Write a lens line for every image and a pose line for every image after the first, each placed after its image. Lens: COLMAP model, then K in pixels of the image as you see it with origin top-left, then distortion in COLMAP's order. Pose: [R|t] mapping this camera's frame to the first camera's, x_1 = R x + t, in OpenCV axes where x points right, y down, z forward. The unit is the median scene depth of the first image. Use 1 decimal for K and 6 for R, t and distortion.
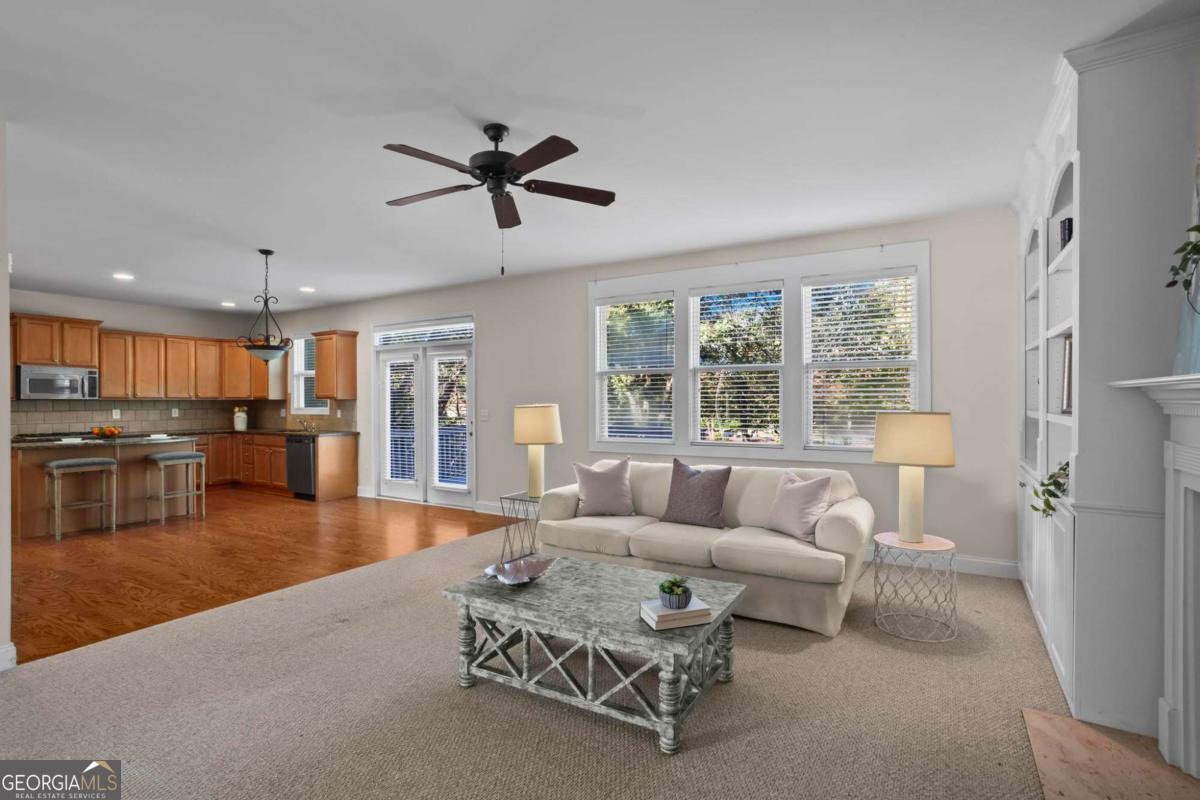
lens RADIAL K [[578.3, 0, 594.7], [0, 578.3, 403.6], [0, 0, 1]] dist [0.002491, 0.001961]
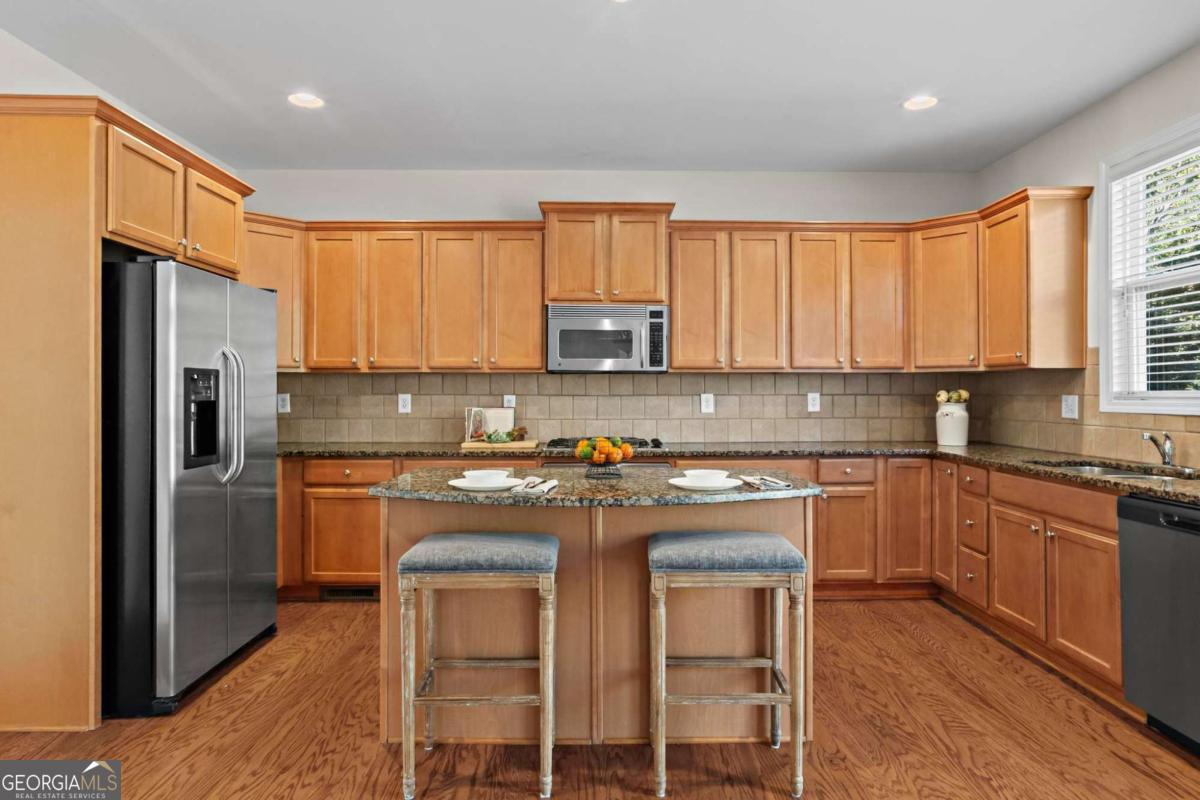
lens RADIAL K [[704.3, 0, 591.7], [0, 704.3, 387.2], [0, 0, 1]] dist [-0.029510, 0.019082]
pose [[0.525927, -0.003482, -0.850522, -0.360973], [-0.005631, 0.999955, -0.007576, 0.009479], [0.850511, 0.008774, 0.525884, 0.582050]]
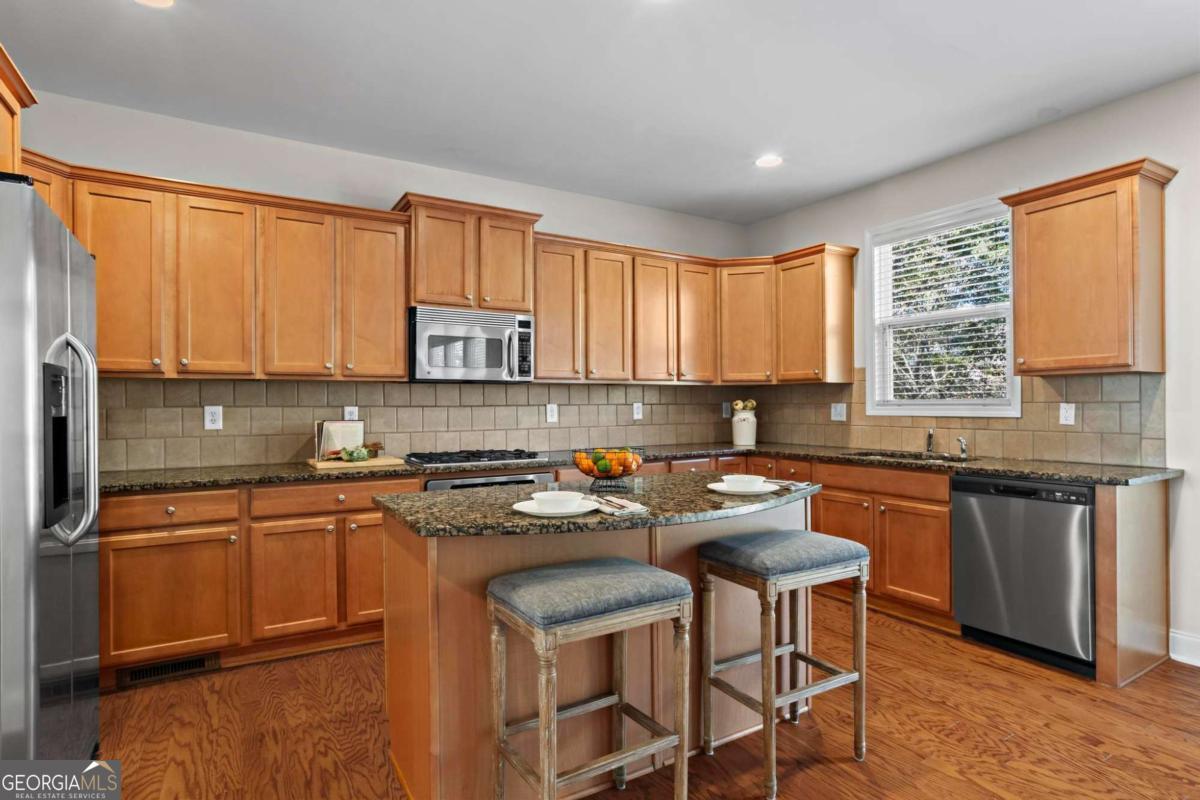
lens RADIAL K [[640.0, 0, 602.3], [0, 640.0, 403.3], [0, 0, 1]] dist [-0.027364, 0.009538]
pose [[0.892209, -0.000980, -0.451623, -0.512385], [-0.000032, 0.999998, -0.002232, 0.010716], [0.451624, 0.002006, 0.892206, 0.502725]]
